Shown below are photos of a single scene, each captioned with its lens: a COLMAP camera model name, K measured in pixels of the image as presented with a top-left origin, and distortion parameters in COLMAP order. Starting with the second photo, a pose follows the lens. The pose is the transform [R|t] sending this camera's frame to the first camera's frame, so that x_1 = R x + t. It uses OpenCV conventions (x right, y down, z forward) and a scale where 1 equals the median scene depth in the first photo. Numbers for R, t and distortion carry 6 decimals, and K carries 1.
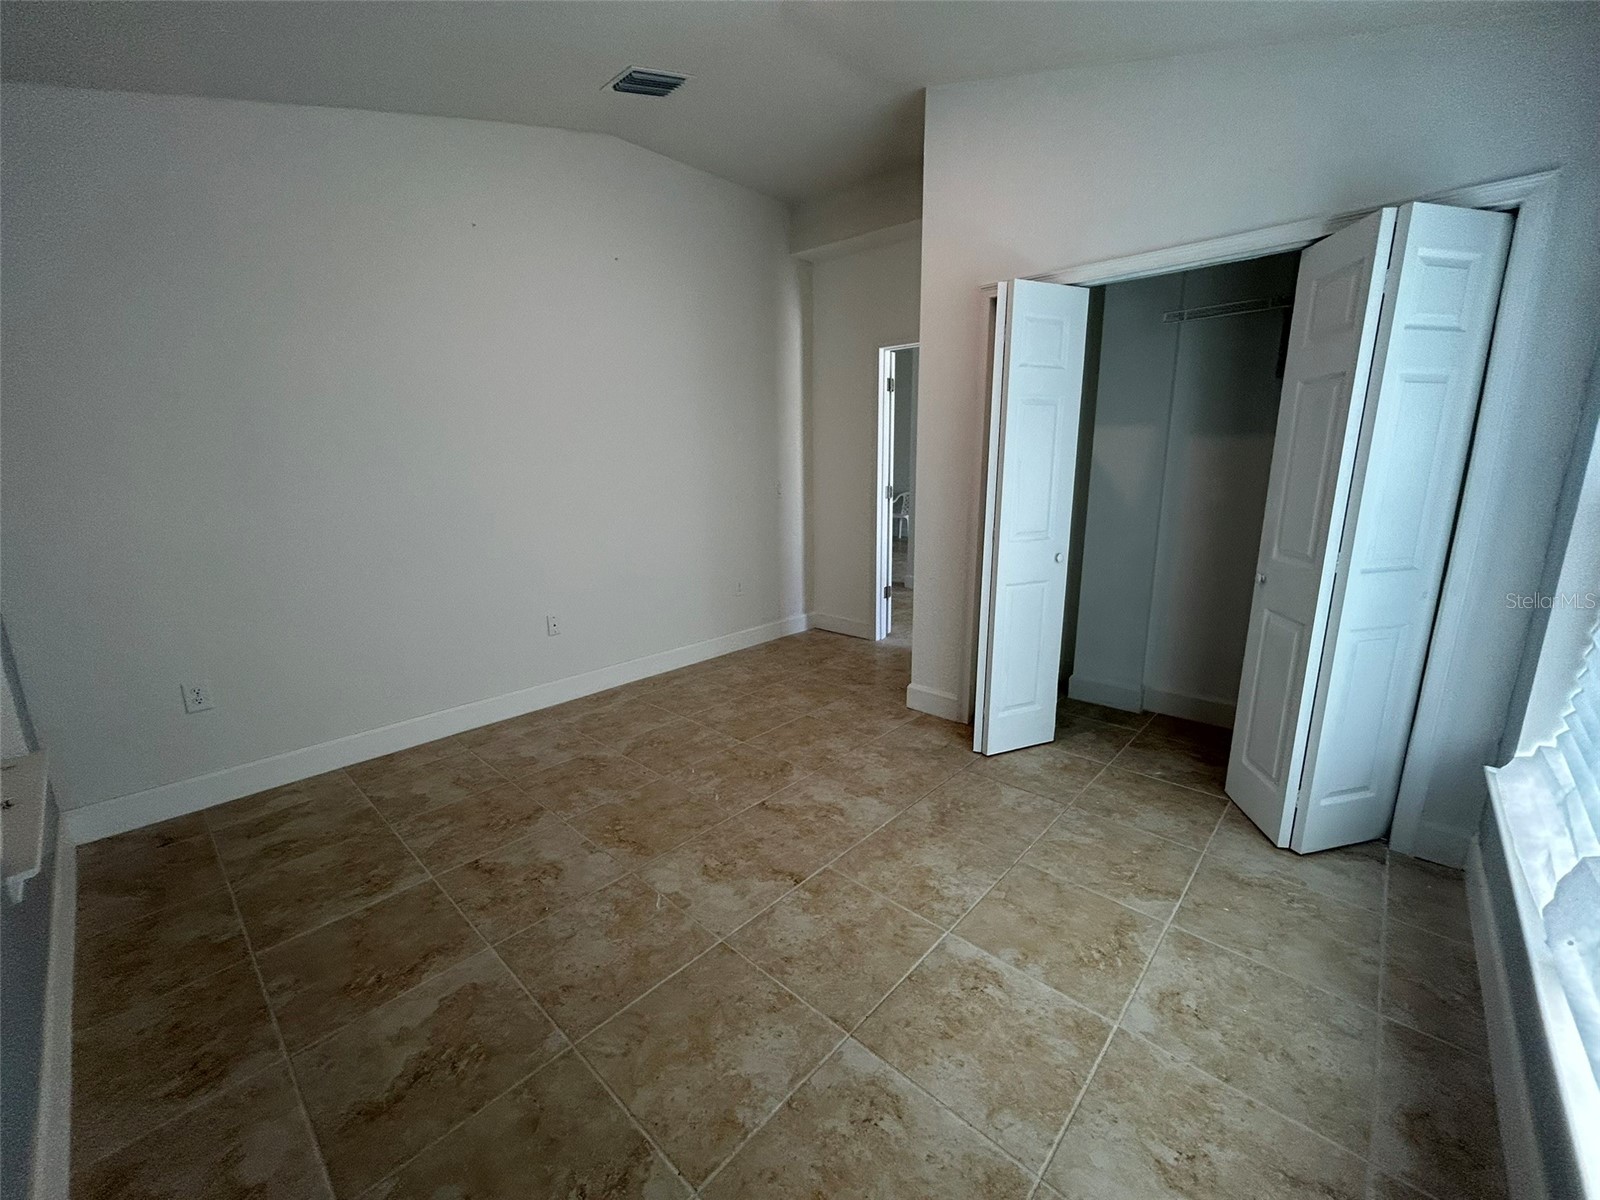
lens RADIAL K [[644.2, 0, 799.1], [0, 644.2, 597.4], [0, 0, 1]] dist [0.002061, 0.000325]
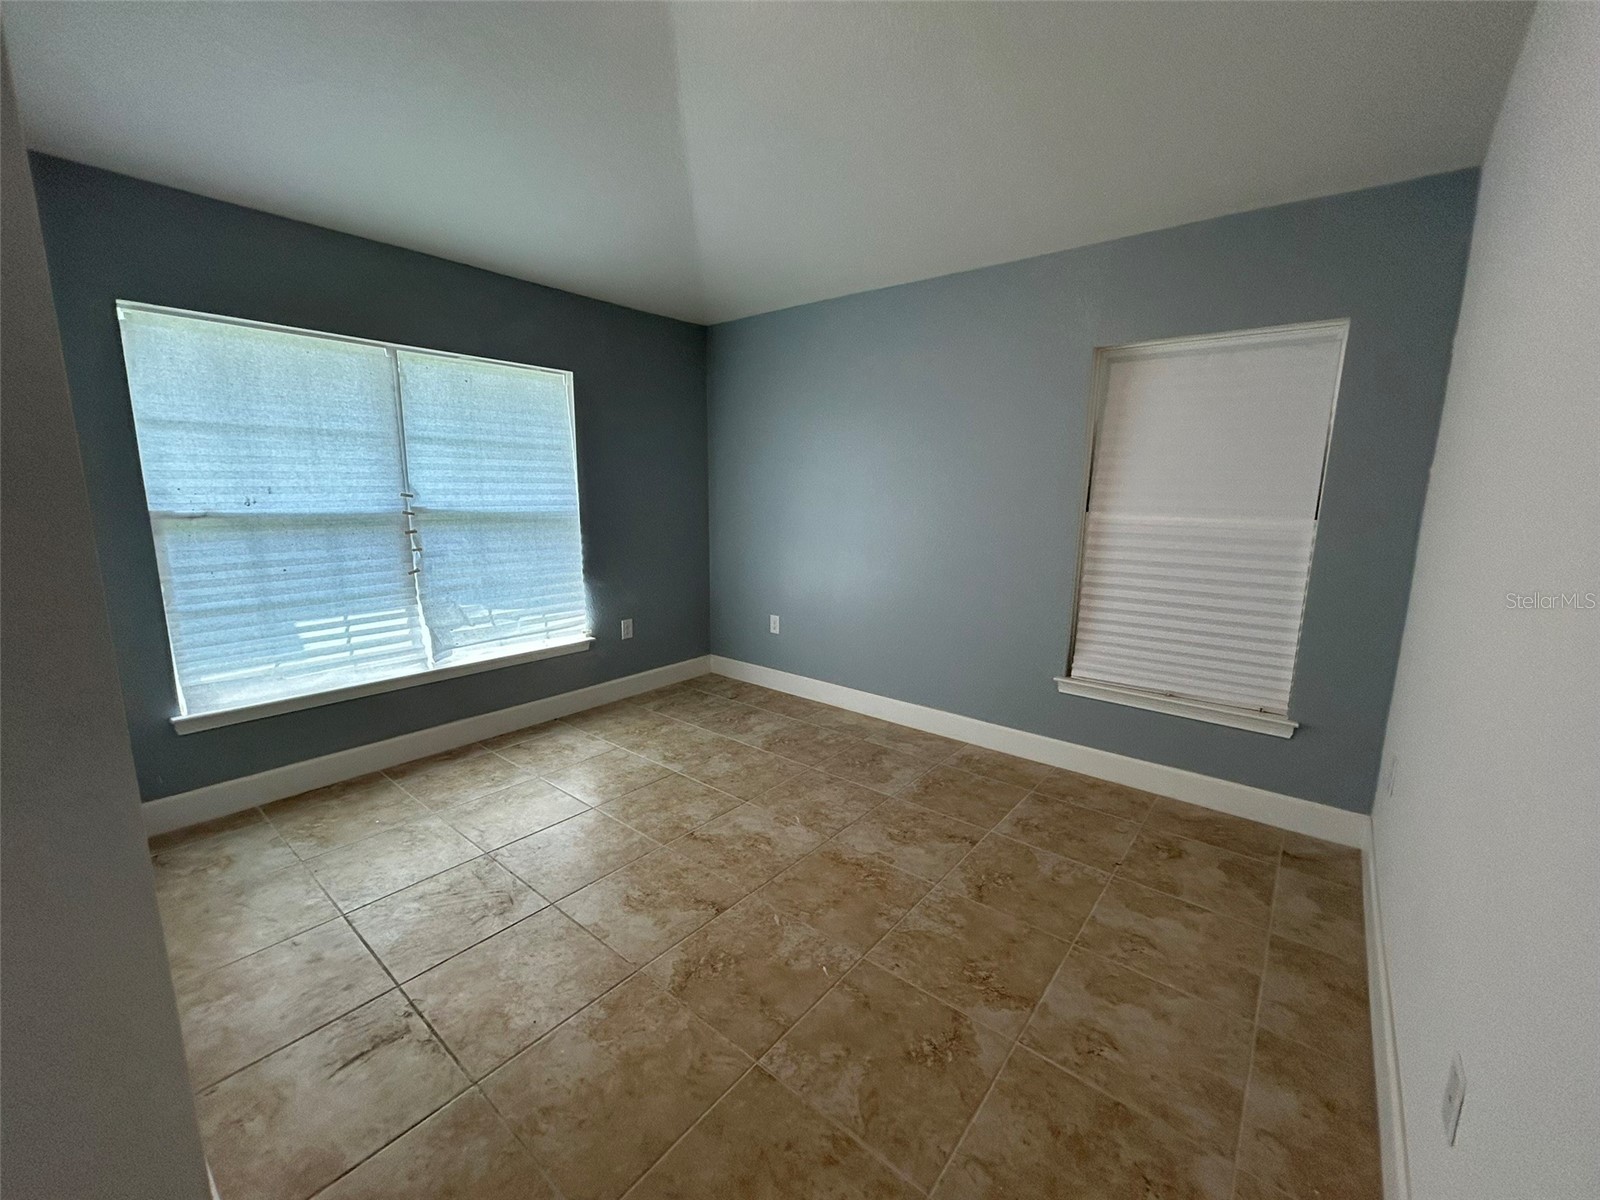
lens RADIAL K [[644.2, 0, 799.1], [0, 644.2, 597.4], [0, 0, 1]] dist [0.002061, 0.000325]
pose [[-0.998181, 0.013292, -0.058808, -0.127657], [-0.010240, 0.923846, 0.382627, -0.405685], [0.059415, 0.382534, -0.922029, 1.785269]]
